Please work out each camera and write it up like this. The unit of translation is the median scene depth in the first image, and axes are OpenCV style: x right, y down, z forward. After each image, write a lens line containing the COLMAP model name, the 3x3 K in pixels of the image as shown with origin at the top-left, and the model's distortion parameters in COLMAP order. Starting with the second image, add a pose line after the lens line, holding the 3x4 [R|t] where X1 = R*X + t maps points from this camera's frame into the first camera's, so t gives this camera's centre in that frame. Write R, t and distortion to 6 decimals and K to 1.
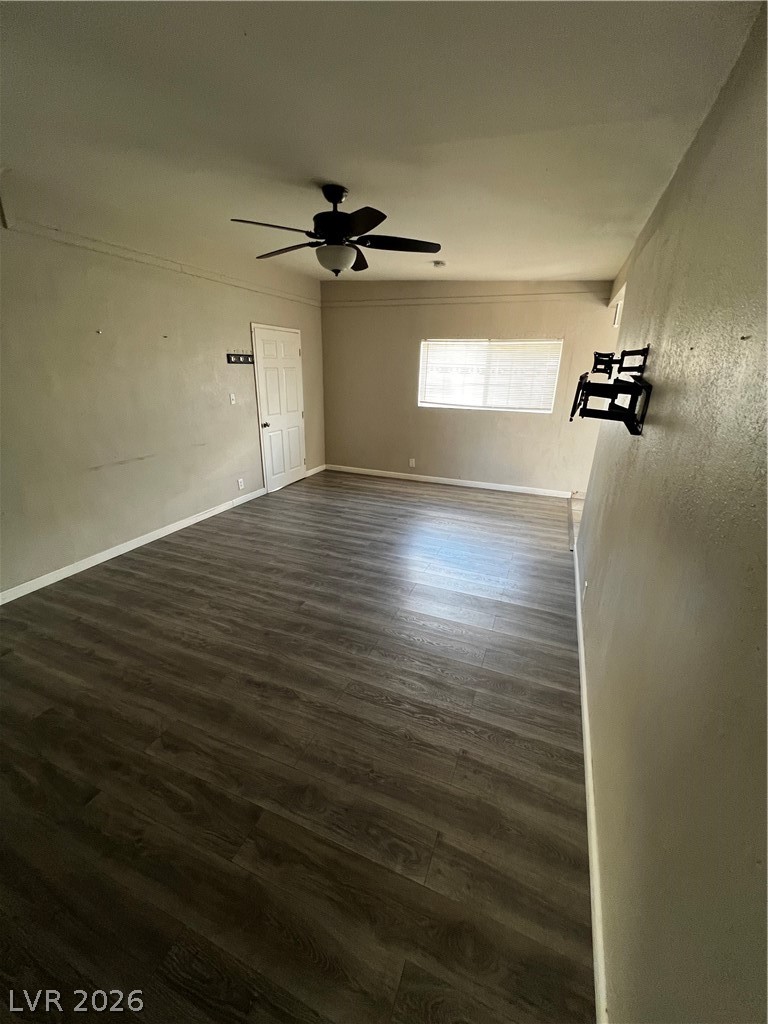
lens RADIAL K [[410.3, 0, 380.7], [0, 410.3, 513.0], [0, 0, 1]] dist [-0.001801, 0.000918]
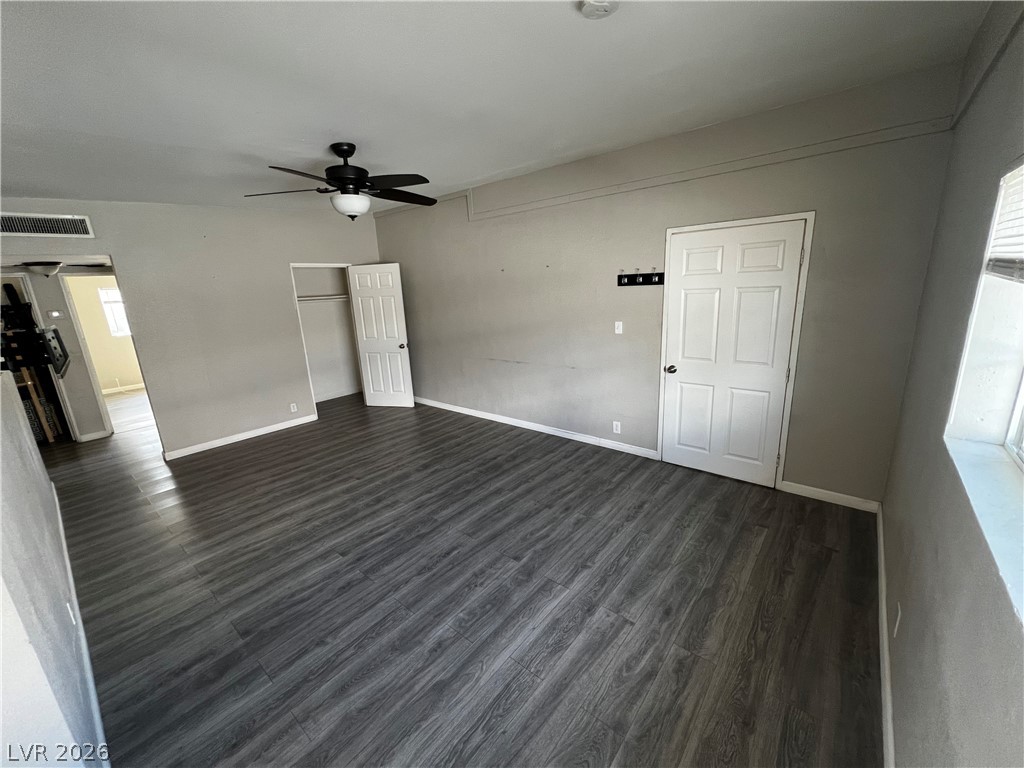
lens RADIAL K [[410.3, 0, 510.7], [0, 410.3, 383.3], [0, 0, 1]] dist [-0.001801, 0.000918]
pose [[-0.299111, 0.225243, -0.927253, 0.869491], [-0.283133, 0.907029, 0.311663, -0.646557], [0.911245, 0.355758, -0.207528, 1.760079]]
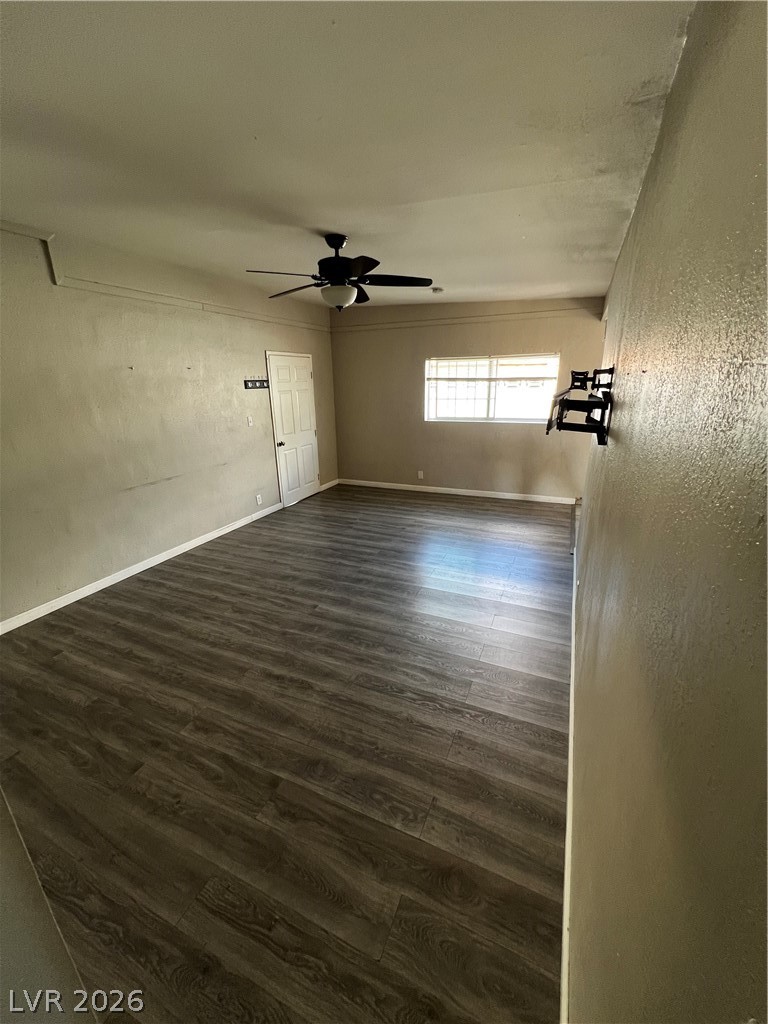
lens RADIAL K [[410.3, 0, 381.2], [0, 410.3, 513.0], [0, 0, 1]] dist [-0.001801, 0.000918]
pose [[0.998802, -0.027278, -0.040617, 0.036353], [0.026020, 0.999175, -0.031194, 0.010470], [0.041435, 0.030100, 0.998688, -0.100087]]
